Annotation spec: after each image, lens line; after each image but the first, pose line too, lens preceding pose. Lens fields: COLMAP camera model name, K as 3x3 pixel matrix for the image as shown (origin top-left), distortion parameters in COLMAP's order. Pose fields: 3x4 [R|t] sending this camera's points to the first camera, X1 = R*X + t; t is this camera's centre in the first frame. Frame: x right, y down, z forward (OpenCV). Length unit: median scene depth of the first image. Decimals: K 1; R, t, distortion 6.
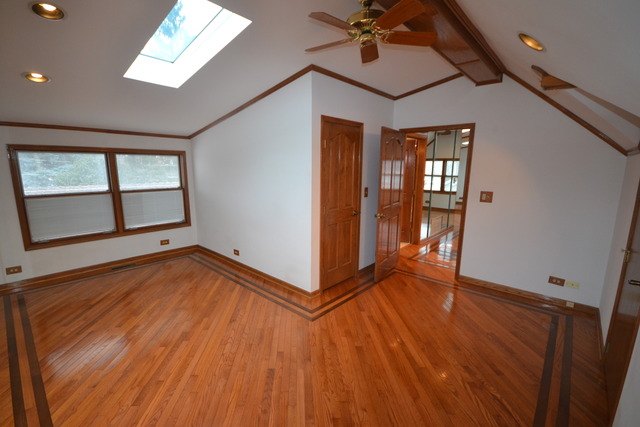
lens RADIAL K [[285.7, 0, 318.8], [0, 285.7, 215.2], [0, 0, 1]] dist [-0.002138, -0.000536]
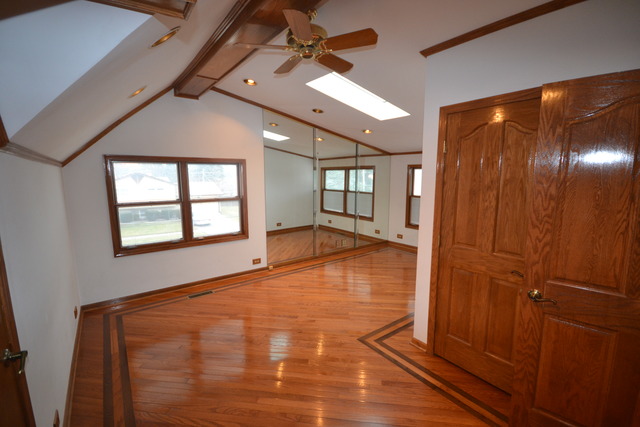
lens RADIAL K [[285.7, 0, 318.8], [0, 285.7, 215.2], [0, 0, 1]] dist [-0.002138, -0.000536]
pose [[-0.192595, 0.127271, -0.972990, 1.036314], [-0.180372, 0.970067, 0.162592, -0.188343], [0.964558, 0.206815, -0.163874, 1.124437]]
